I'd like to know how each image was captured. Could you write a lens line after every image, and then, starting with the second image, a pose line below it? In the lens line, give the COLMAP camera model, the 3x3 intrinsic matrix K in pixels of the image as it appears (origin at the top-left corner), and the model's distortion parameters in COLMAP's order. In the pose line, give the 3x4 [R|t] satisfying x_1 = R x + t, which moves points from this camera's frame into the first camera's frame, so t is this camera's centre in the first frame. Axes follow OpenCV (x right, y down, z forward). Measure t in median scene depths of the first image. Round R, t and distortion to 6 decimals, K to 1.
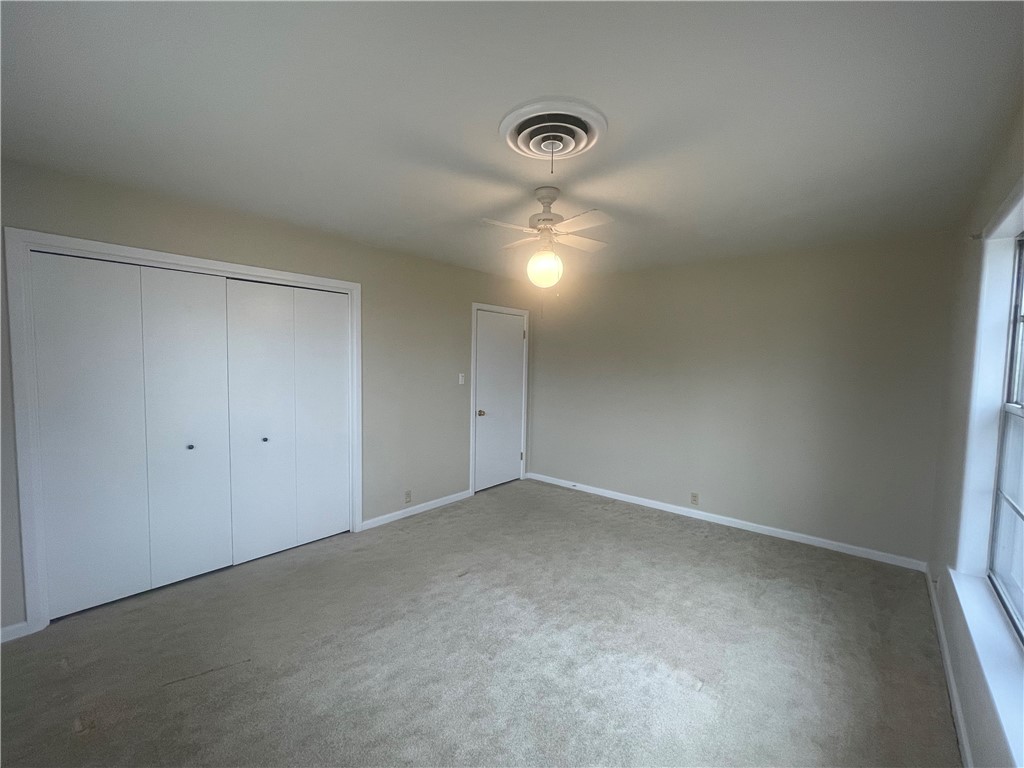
lens RADIAL K [[442.3, 0, 510.9], [0, 442.3, 384.6], [0, 0, 1]] dist [0.005340, 0.000016]
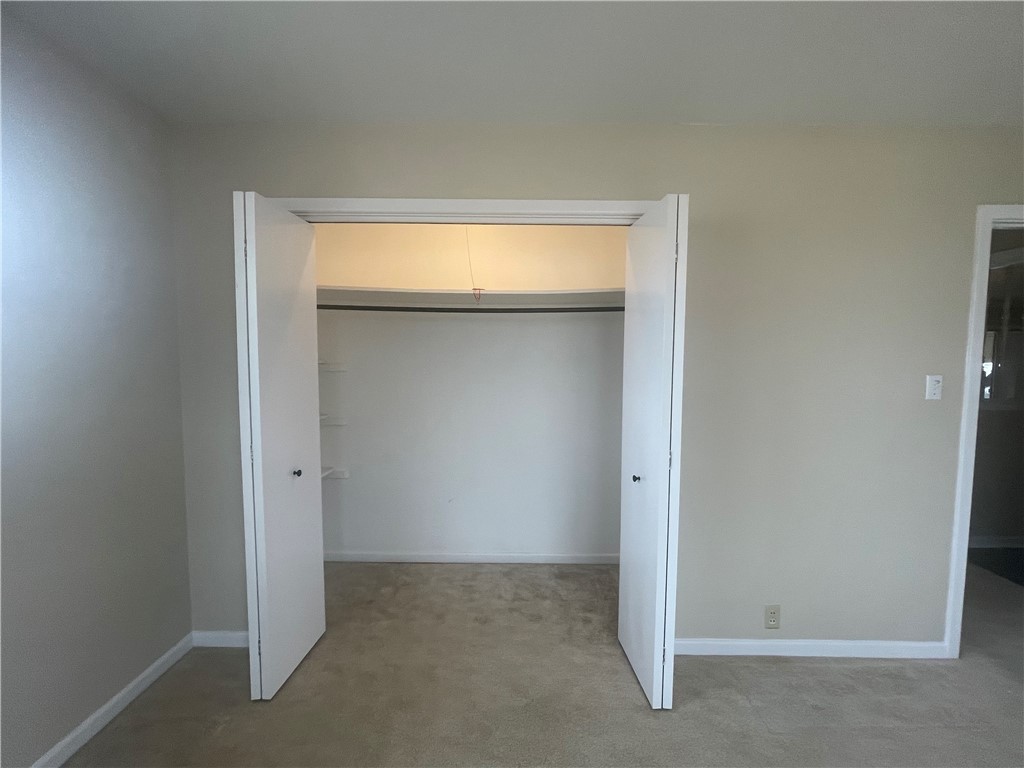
lens RADIAL K [[442.3, 0, 510.0], [0, 442.3, 383.0], [0, 0, 1]] dist [0.005340, 0.000016]
pose [[0.642669, 0.041251, -0.765033, -0.051884], [-0.039564, 0.999004, 0.020631, -0.011425], [0.765122, 0.017009, 0.643661, 0.465164]]
